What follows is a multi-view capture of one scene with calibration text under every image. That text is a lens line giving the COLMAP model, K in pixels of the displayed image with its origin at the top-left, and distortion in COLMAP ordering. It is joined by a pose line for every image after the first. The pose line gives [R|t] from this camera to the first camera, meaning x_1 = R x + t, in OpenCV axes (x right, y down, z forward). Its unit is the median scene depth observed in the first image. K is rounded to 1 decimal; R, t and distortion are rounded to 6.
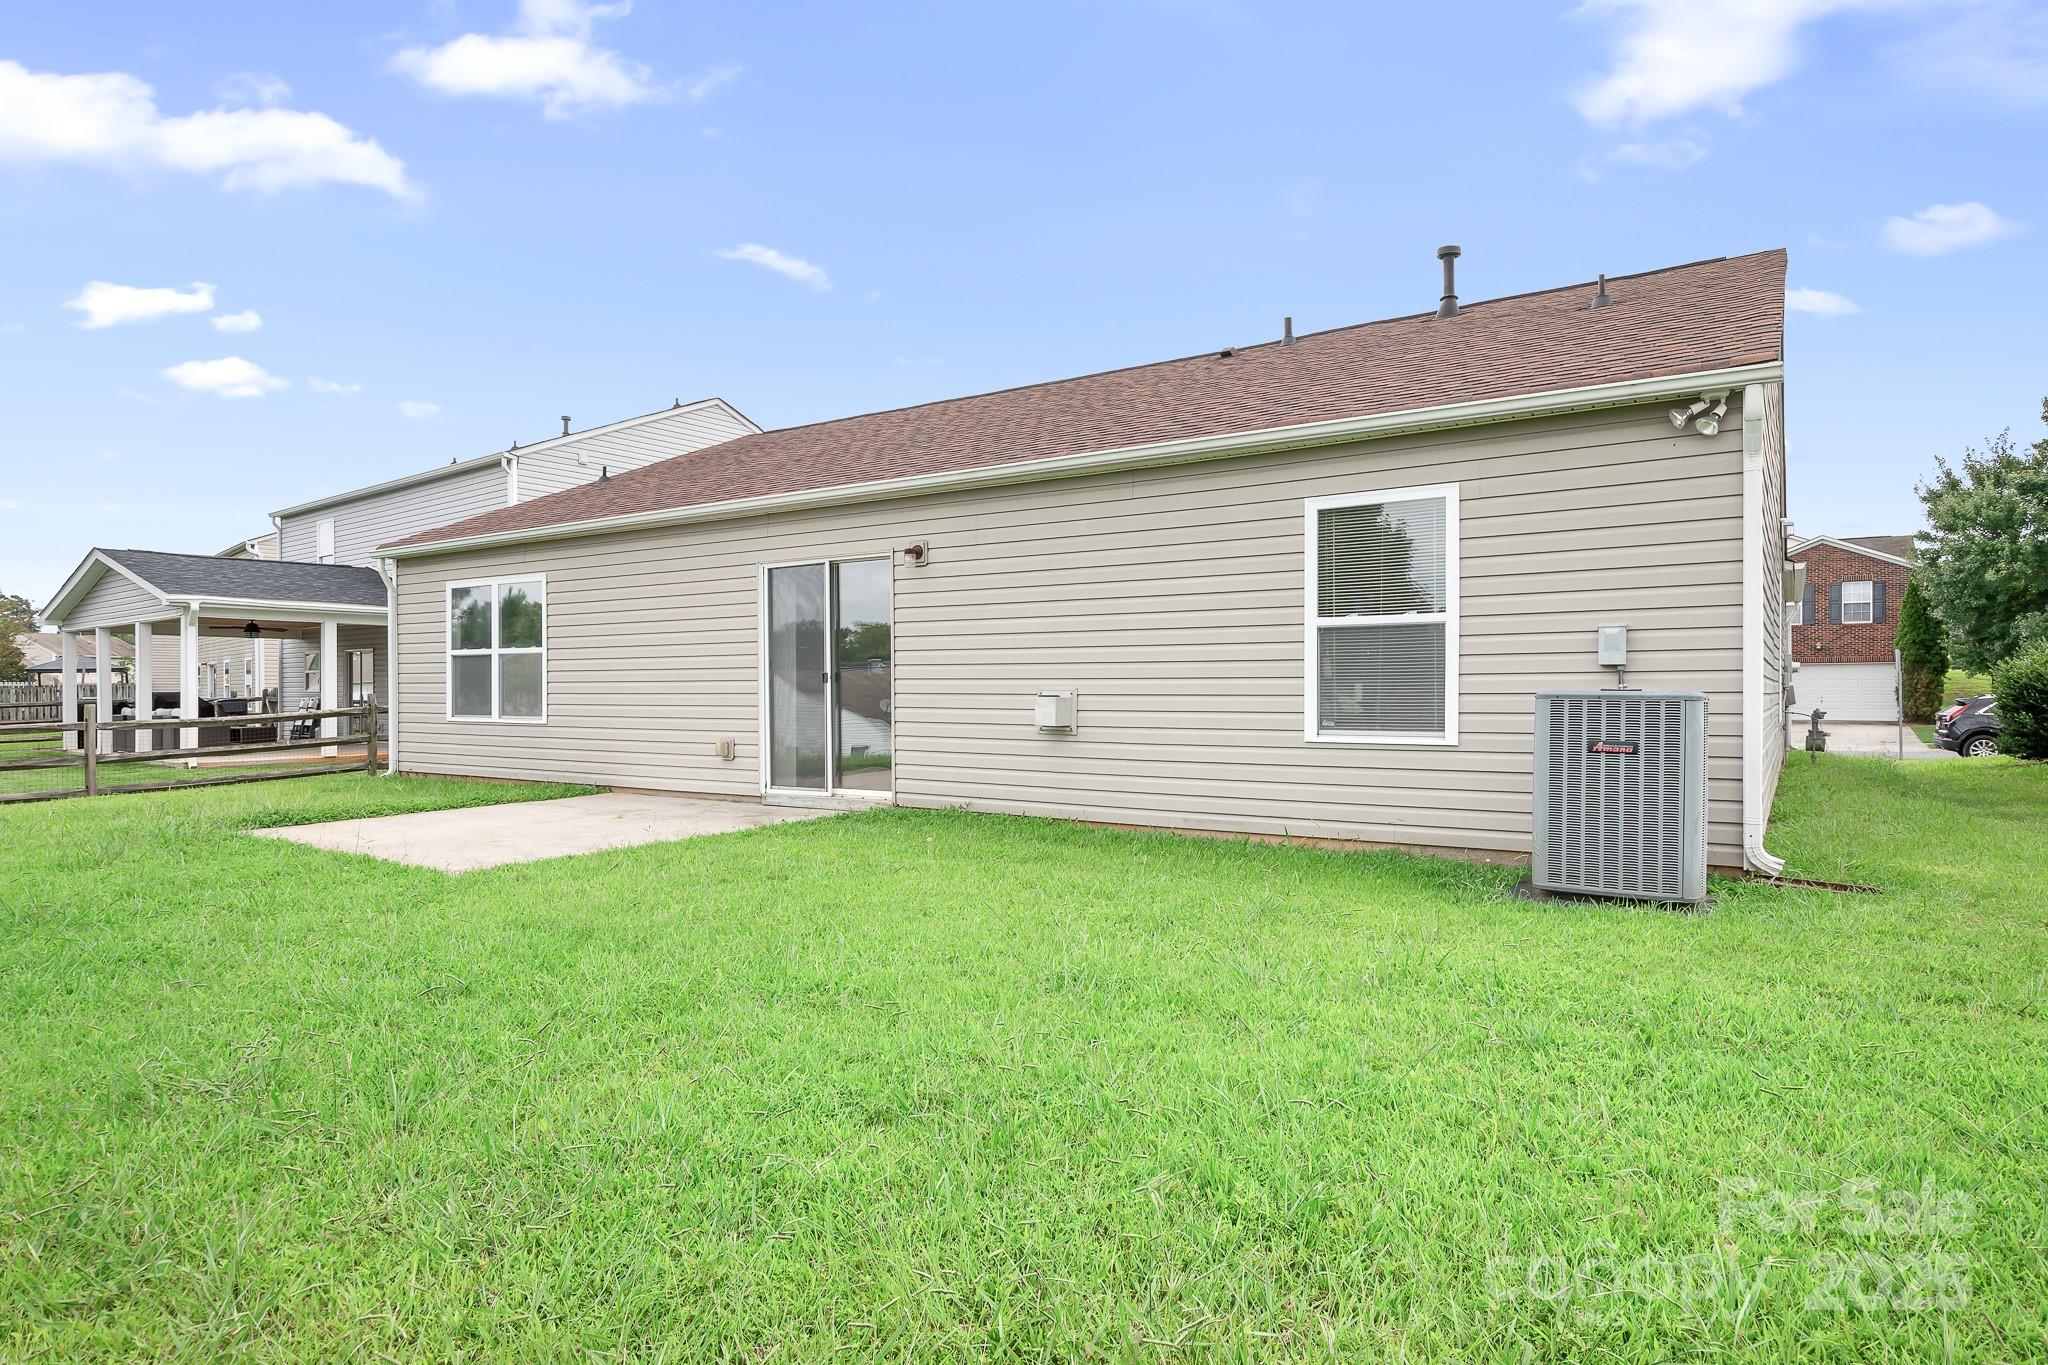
lens RADIAL K [[1137.7, 0, 1029.4], [0, 1137.7, 685.8], [0, 0, 1]] dist [0.012186, -0.000002]
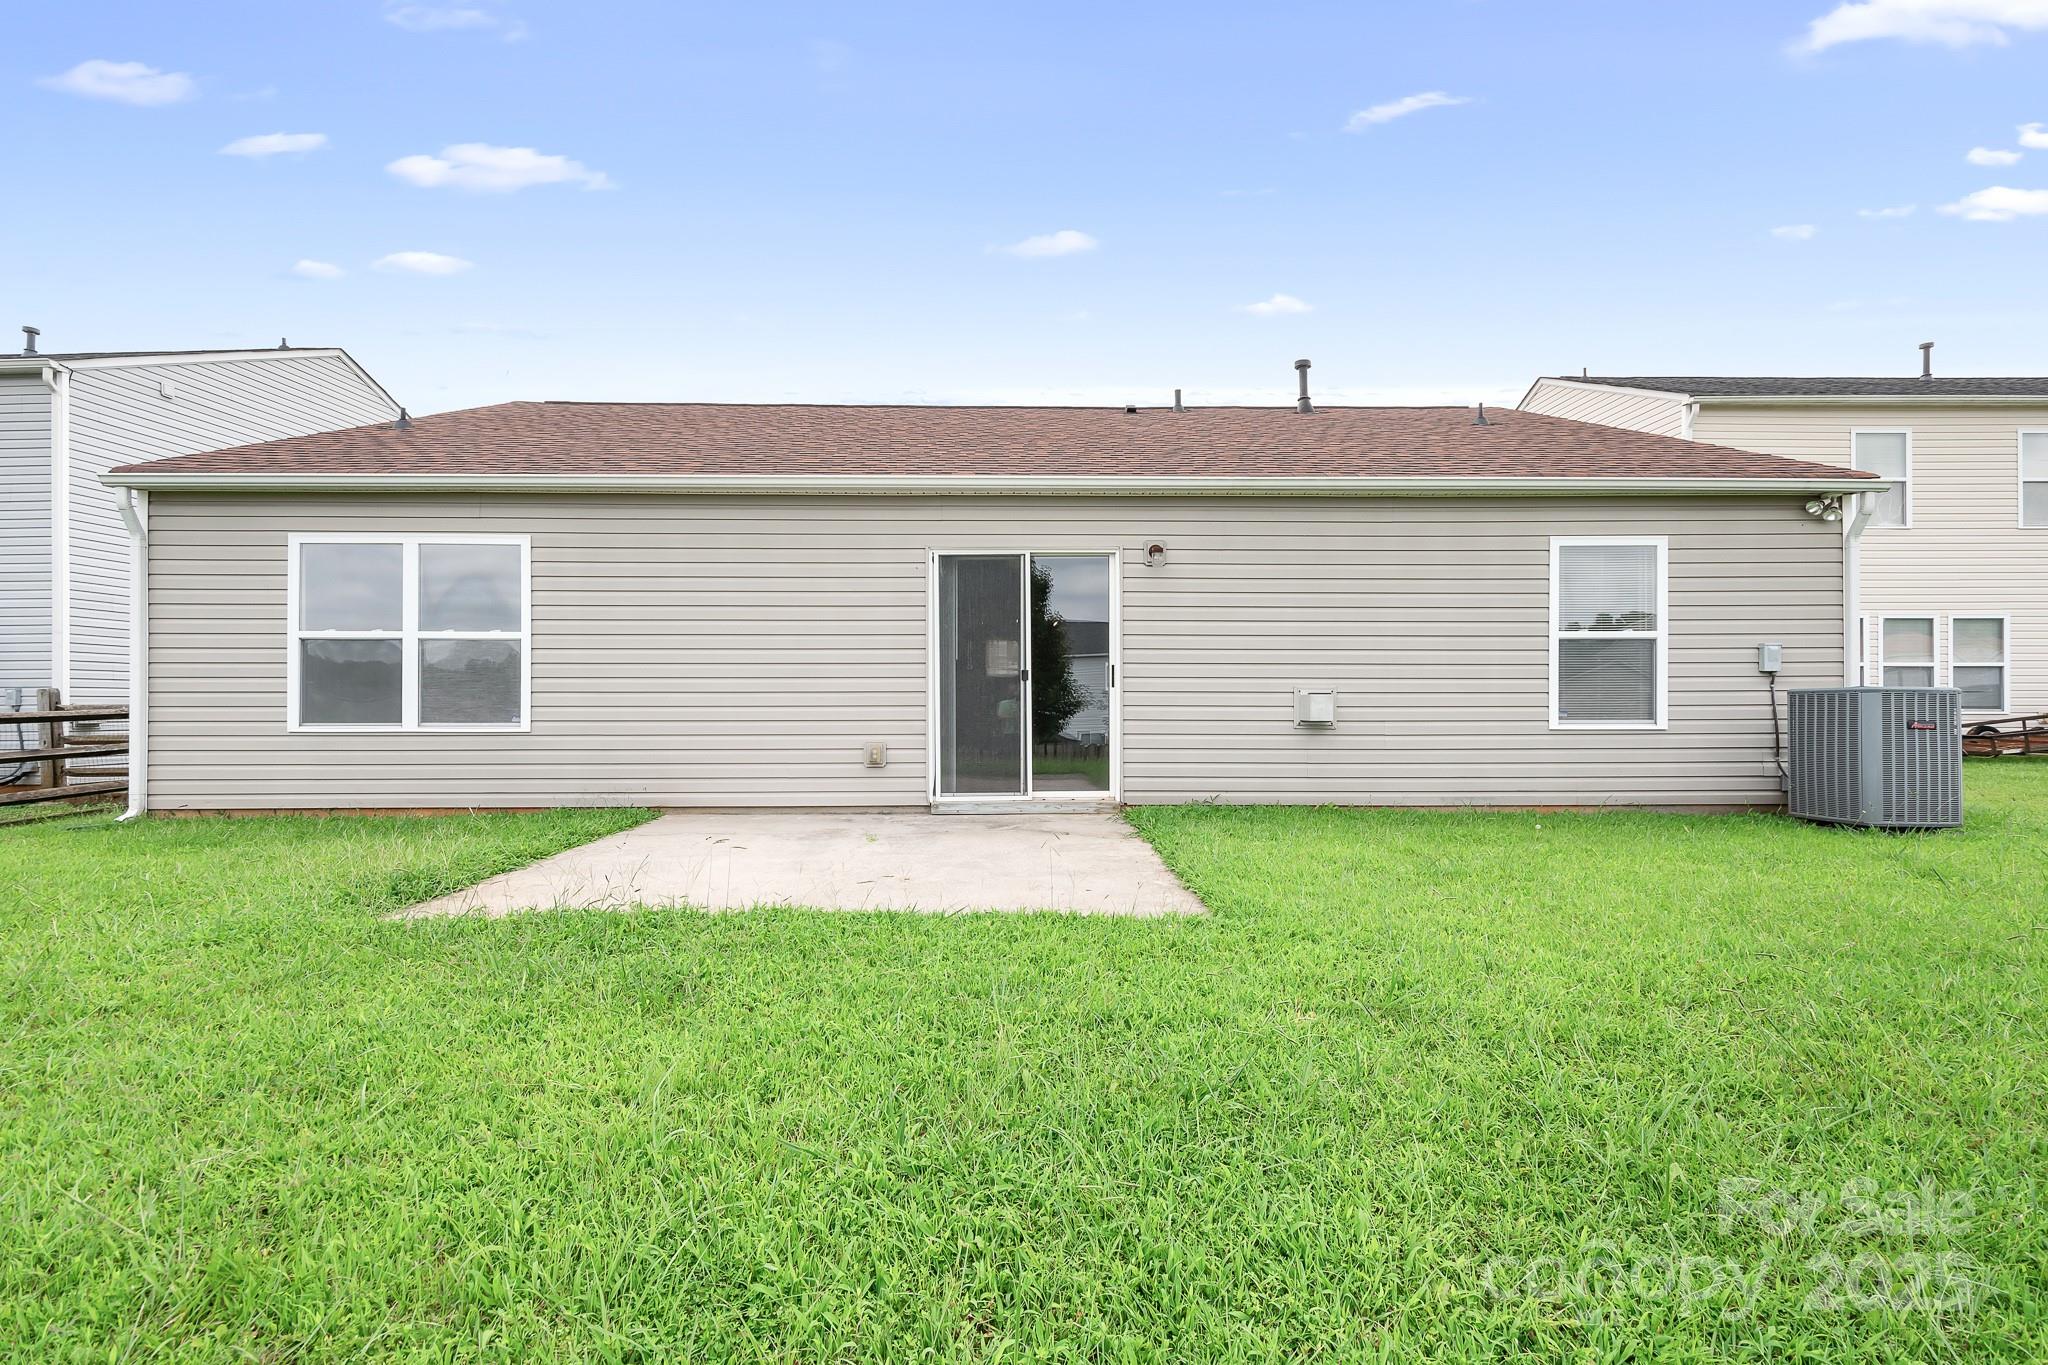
lens RADIAL K [[921.0, 0, 1025.4], [0, 921.0, 688.3], [0, 0, 1]] dist [0.011476, 0.000001]
pose [[0.822221, 0.008700, 0.569102, -0.512456], [-0.002572, 0.999930, -0.011571, 0.010640], [-0.569163, 0.008051, 0.822185, 0.307836]]
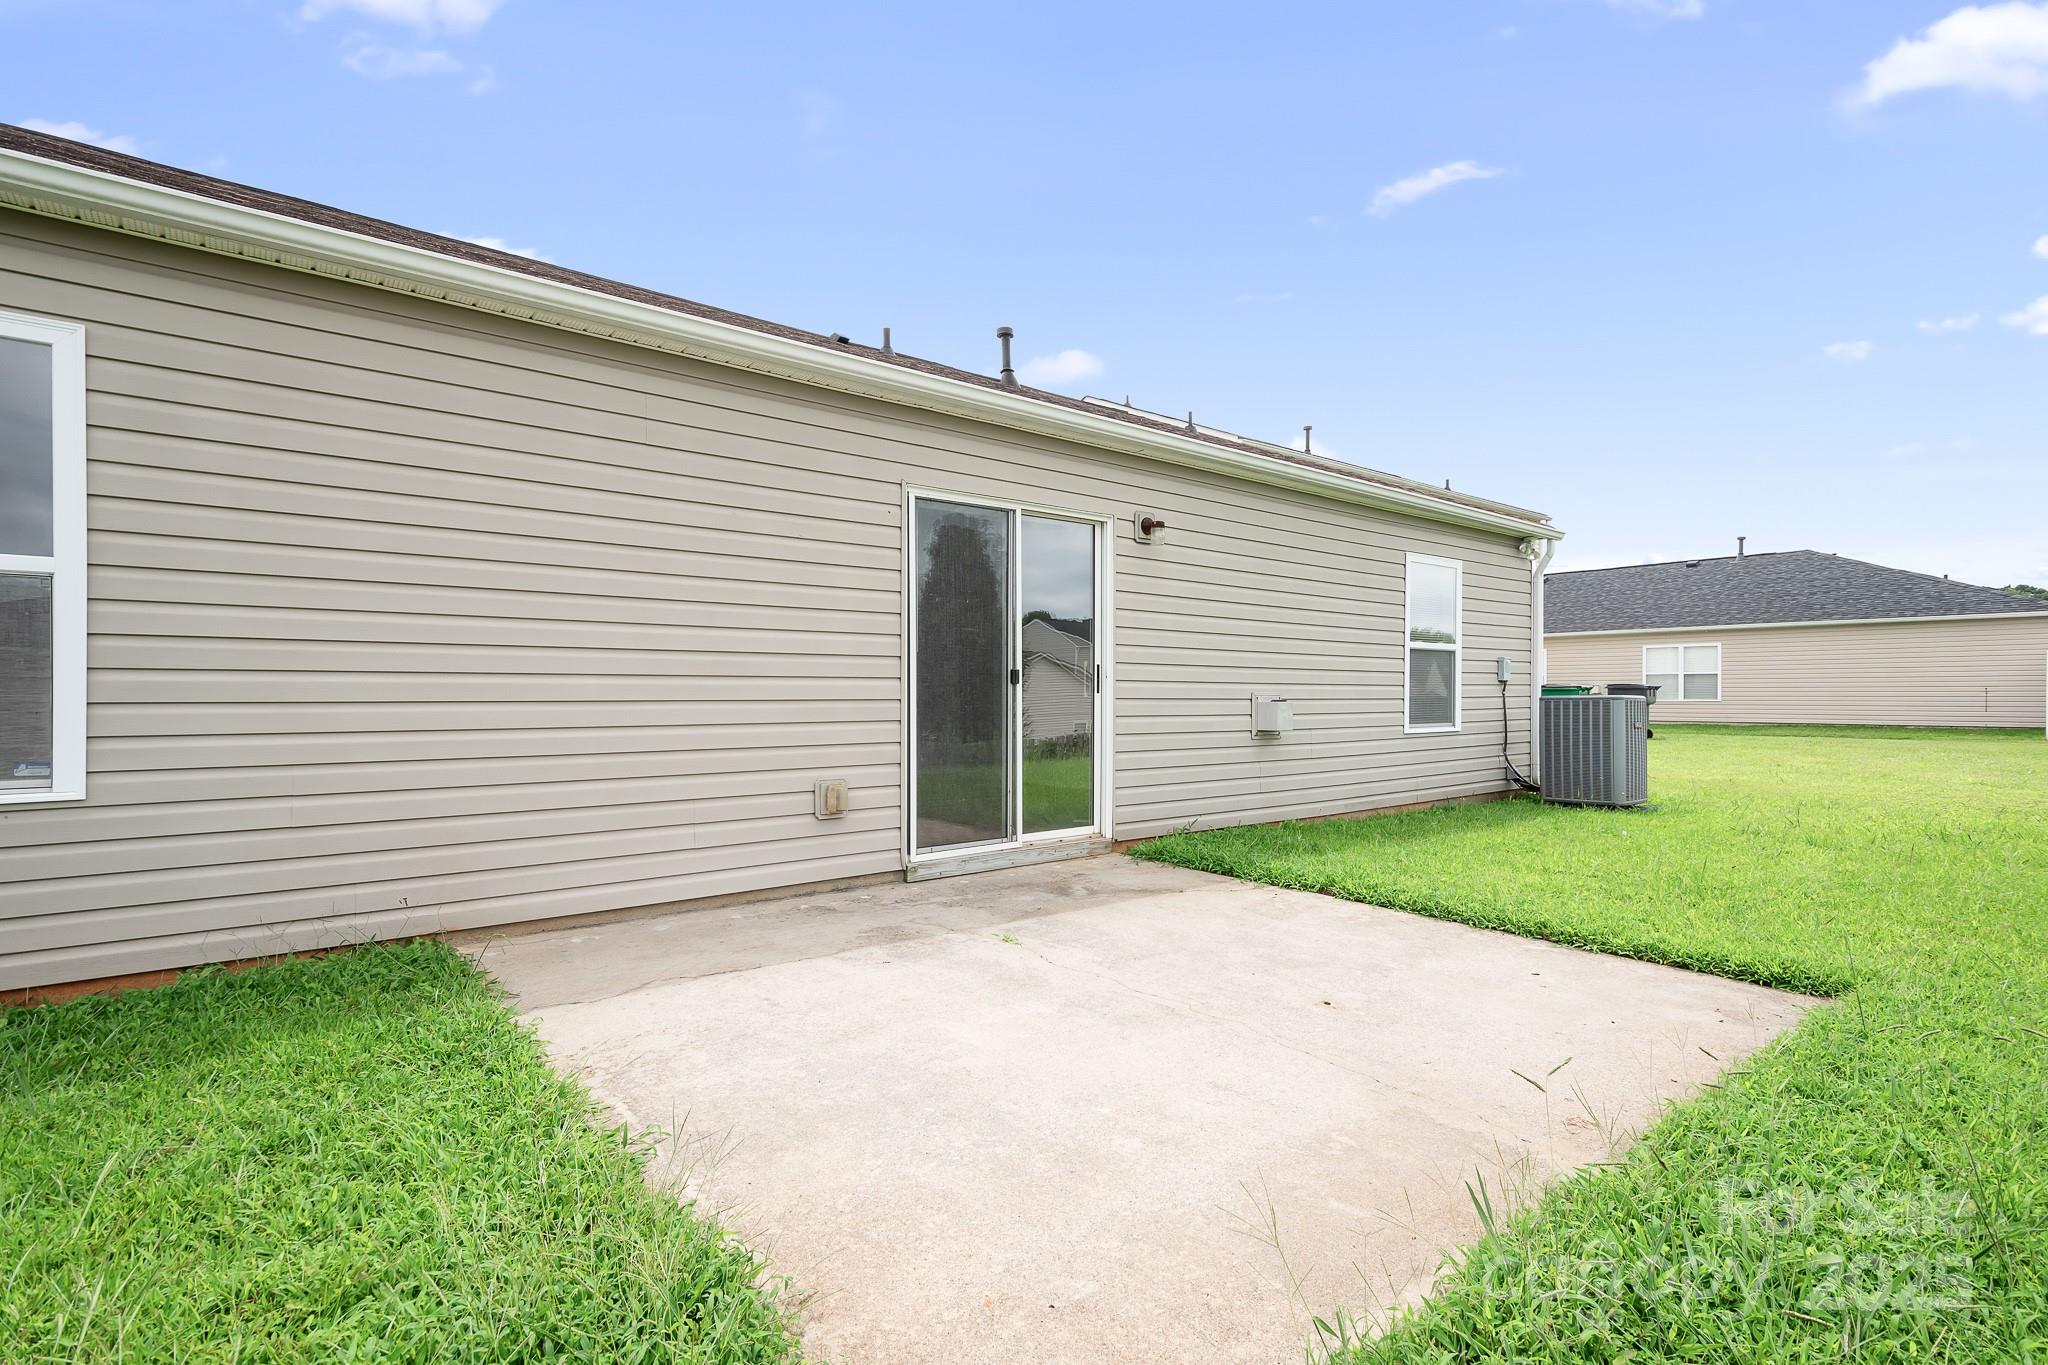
lens RADIAL K [[982.5, 0, 1029.8], [0, 982.5, 691.6], [0, 0, 1]] dist [0.012530, -0.000369]
pose [[0.294153, 0.006654, 0.955735, -0.622220], [-0.000912, 0.999977, -0.006682, 0.005029], [-0.955758, 0.001093, 0.294152, 0.679717]]
